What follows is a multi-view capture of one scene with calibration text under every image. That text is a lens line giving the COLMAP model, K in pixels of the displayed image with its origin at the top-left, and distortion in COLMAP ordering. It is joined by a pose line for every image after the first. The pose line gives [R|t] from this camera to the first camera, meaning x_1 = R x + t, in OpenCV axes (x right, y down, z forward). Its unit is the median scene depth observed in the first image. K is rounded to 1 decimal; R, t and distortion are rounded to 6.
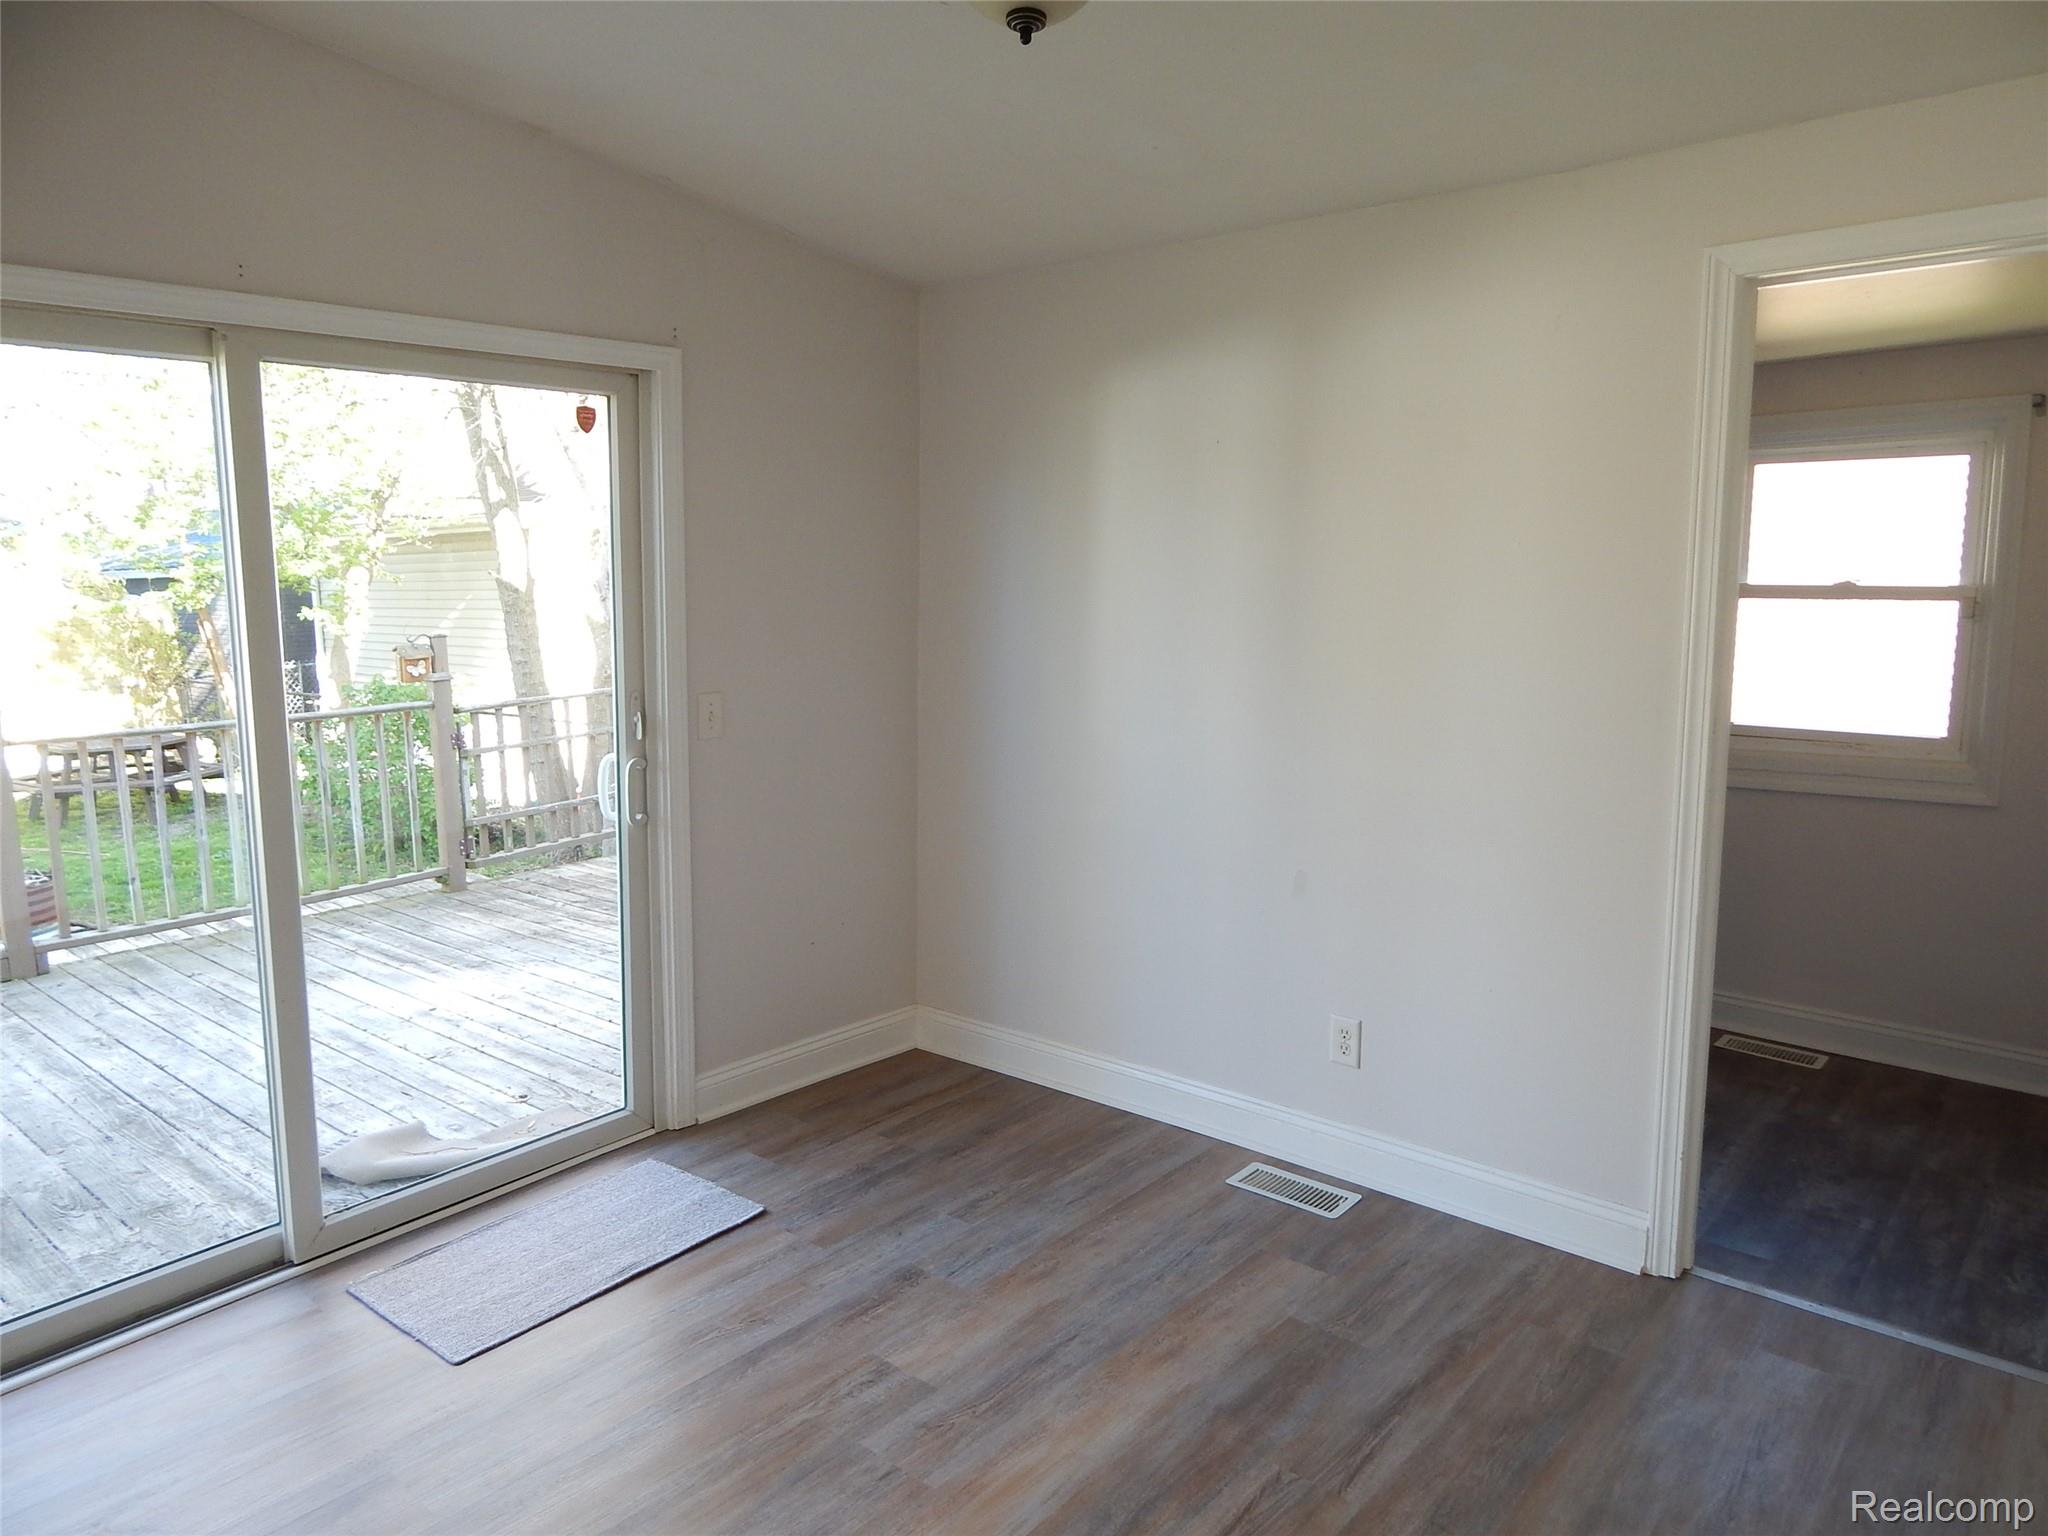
lens RADIAL K [[1344.0, 0, 1021.3], [0, 1344.0, 758.5], [0, 0, 1]] dist [0.003986, -0.011771]
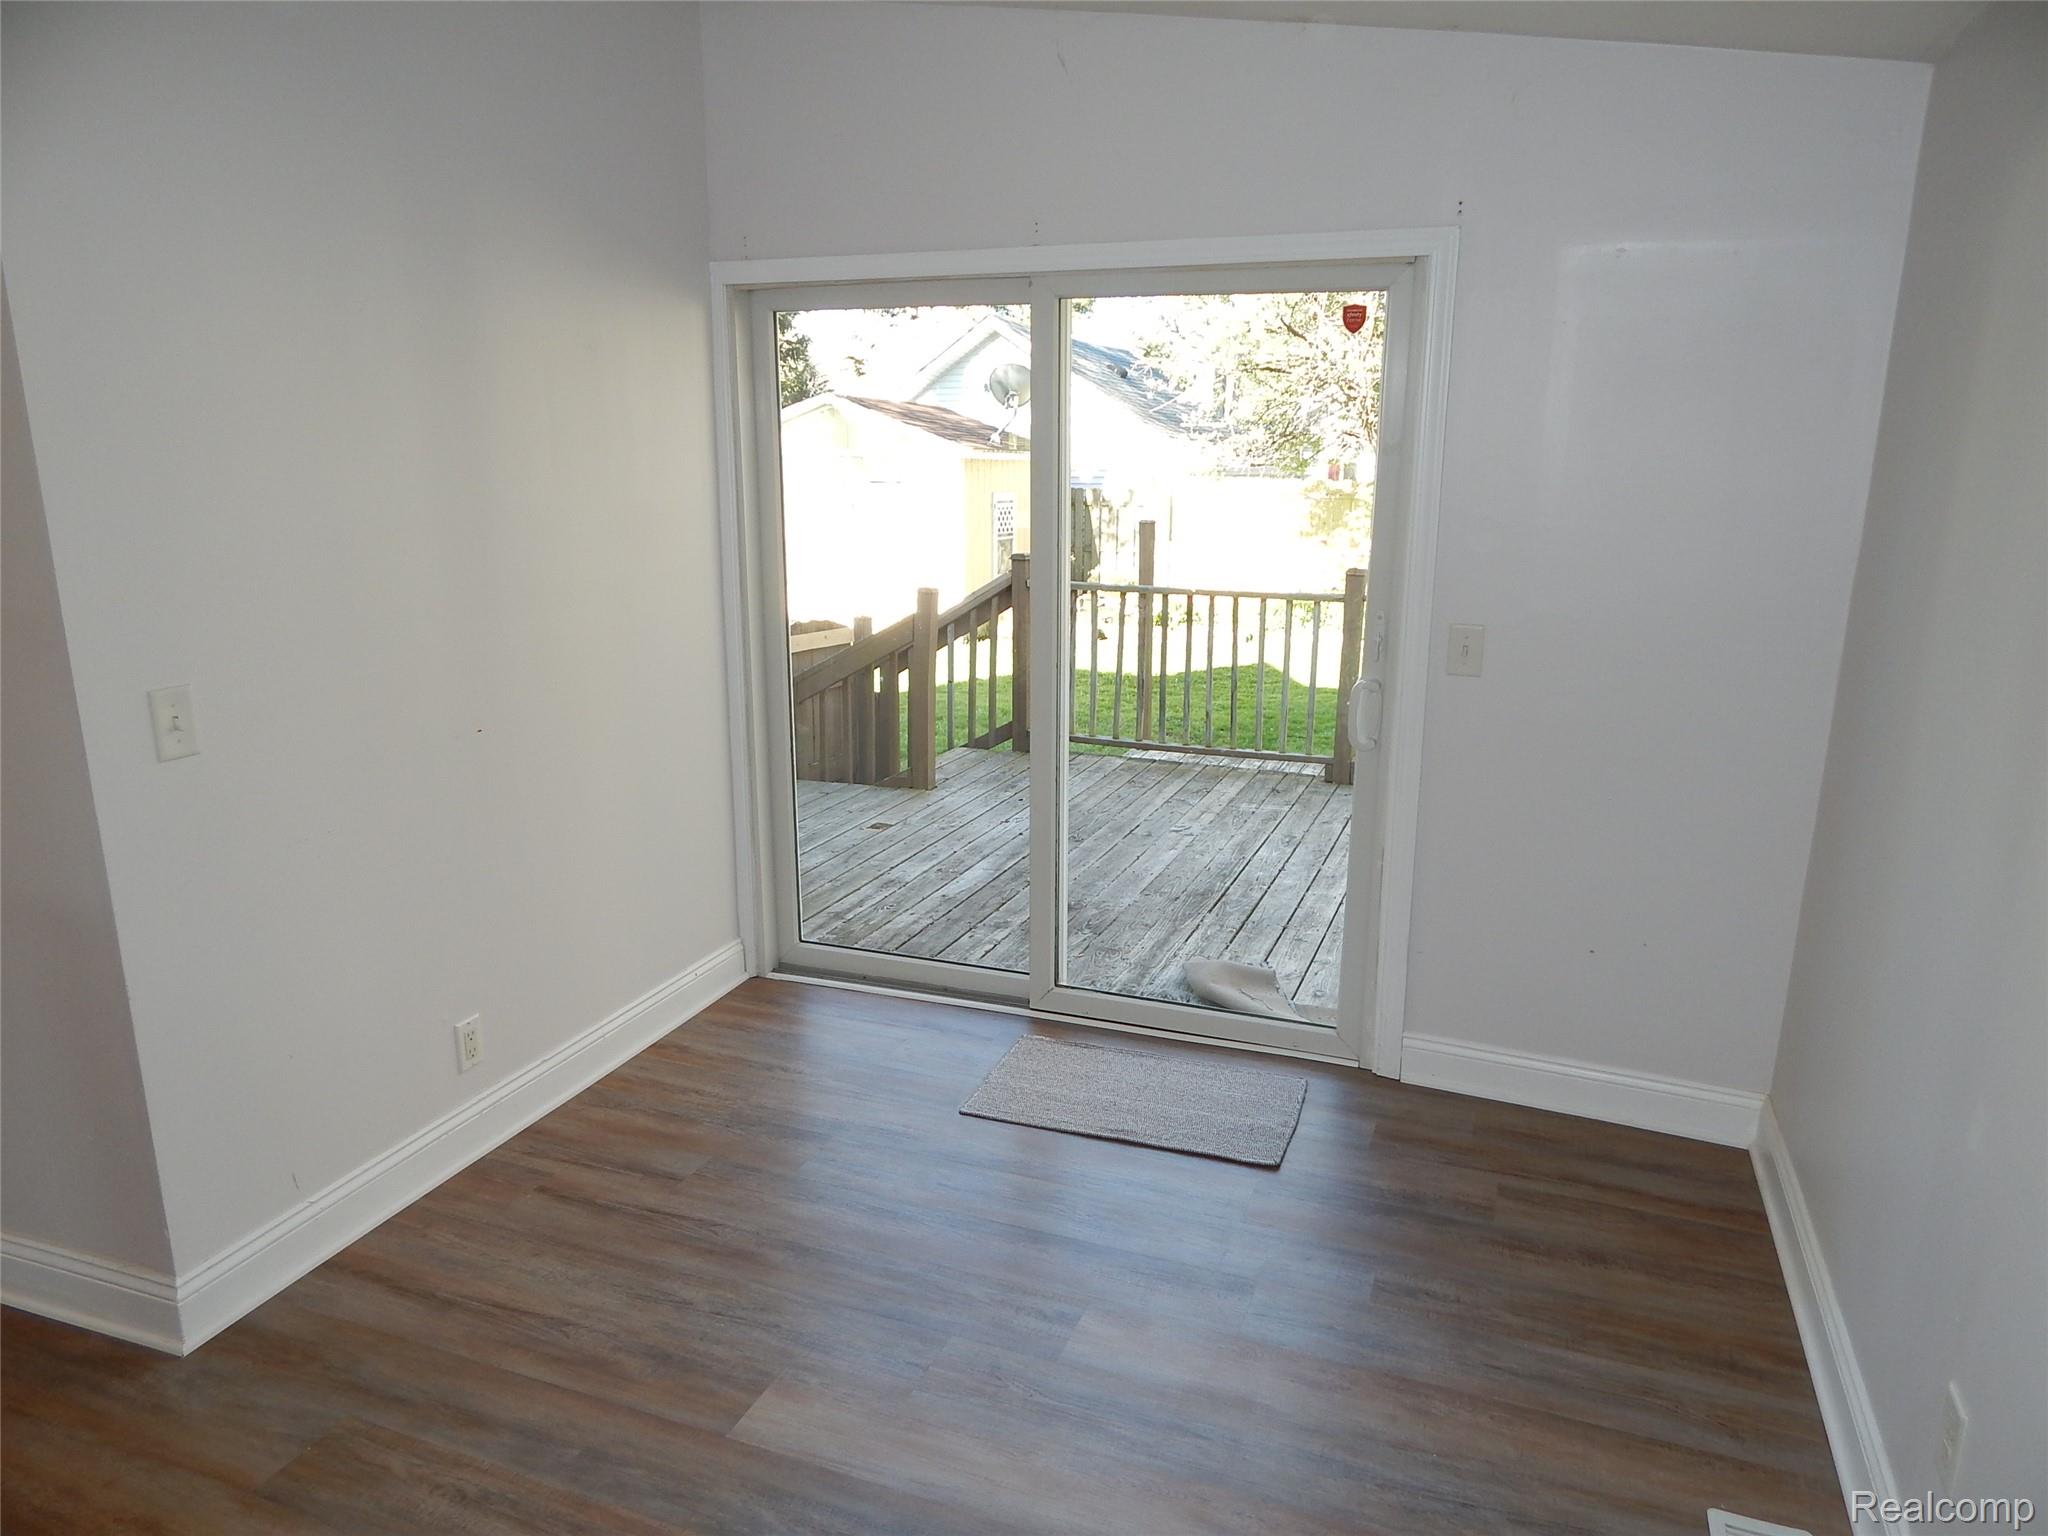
lens RADIAL K [[1344.0, 0, 1030.4], [0, 1344.0, 769.4], [0, 0, 1]] dist [0.003986, -0.011771]
pose [[0.330622, 0.236072, -0.913761, 0.481382], [-0.146455, 0.969315, 0.197433, -0.085886], [0.932330, 0.068550, 0.355051, 0.415181]]
